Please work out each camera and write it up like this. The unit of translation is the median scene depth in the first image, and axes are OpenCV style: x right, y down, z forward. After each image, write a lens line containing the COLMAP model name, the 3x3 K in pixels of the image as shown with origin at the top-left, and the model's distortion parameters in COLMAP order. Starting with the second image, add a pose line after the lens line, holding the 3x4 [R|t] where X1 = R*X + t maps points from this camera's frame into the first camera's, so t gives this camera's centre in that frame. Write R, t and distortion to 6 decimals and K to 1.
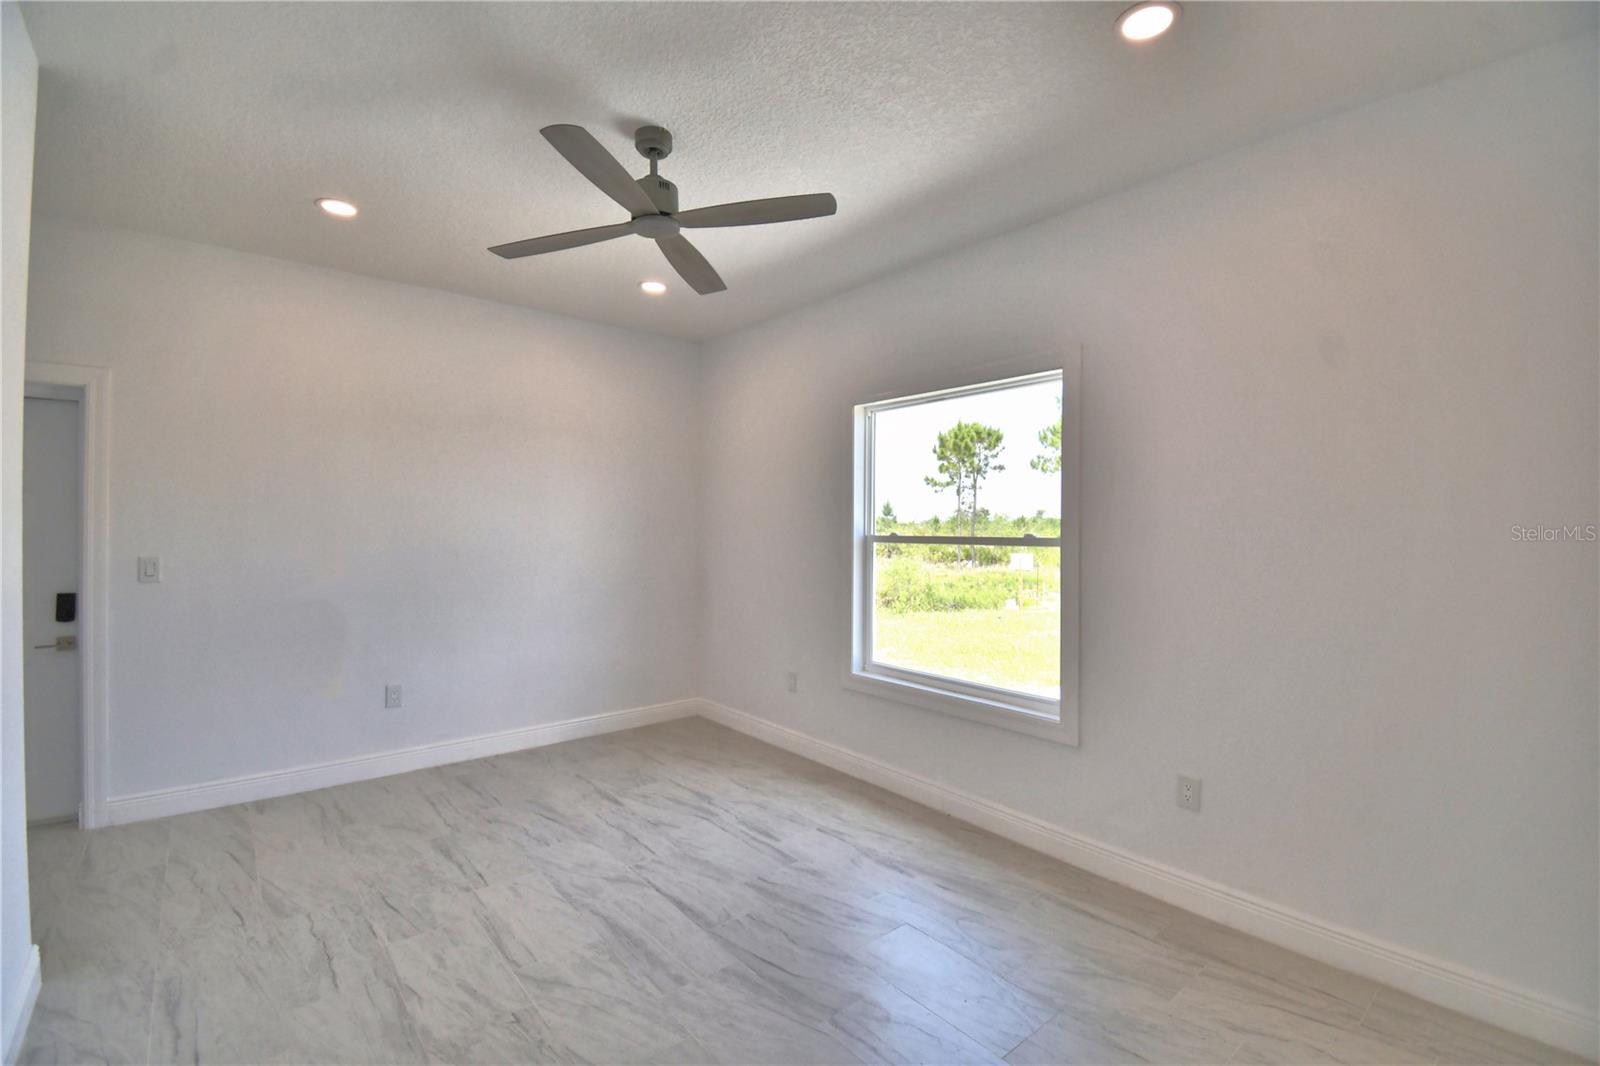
lens RADIAL K [[695.3, 0, 798.5], [0, 695.3, 550.4], [0, 0, 1]] dist [0.020513, -0.027204]
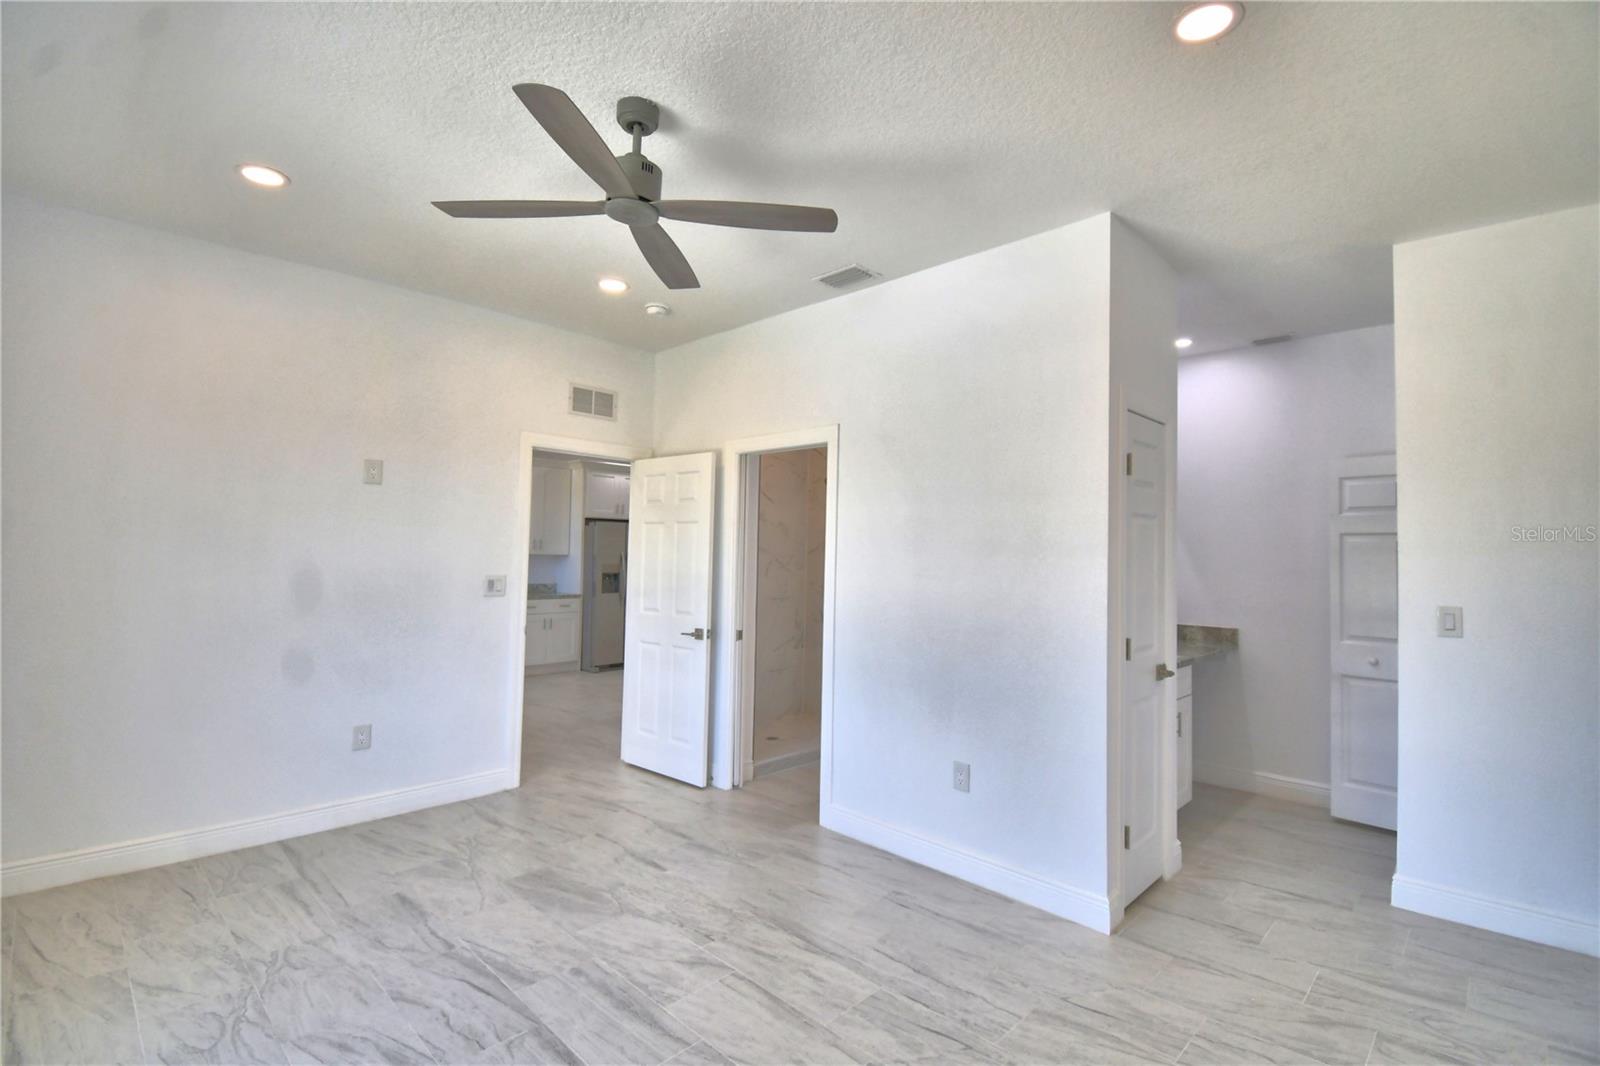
lens RADIAL K [[728.4, 0, 800.0], [0, 728.4, 533.0], [0, 0, 1]] dist [0.021642, -0.024832]
pose [[-0.994748, -0.031866, -0.097265, -0.270365], [-0.032127, 0.999483, 0.001112, -0.052736], [0.097179, 0.004231, -0.995258, 1.525956]]
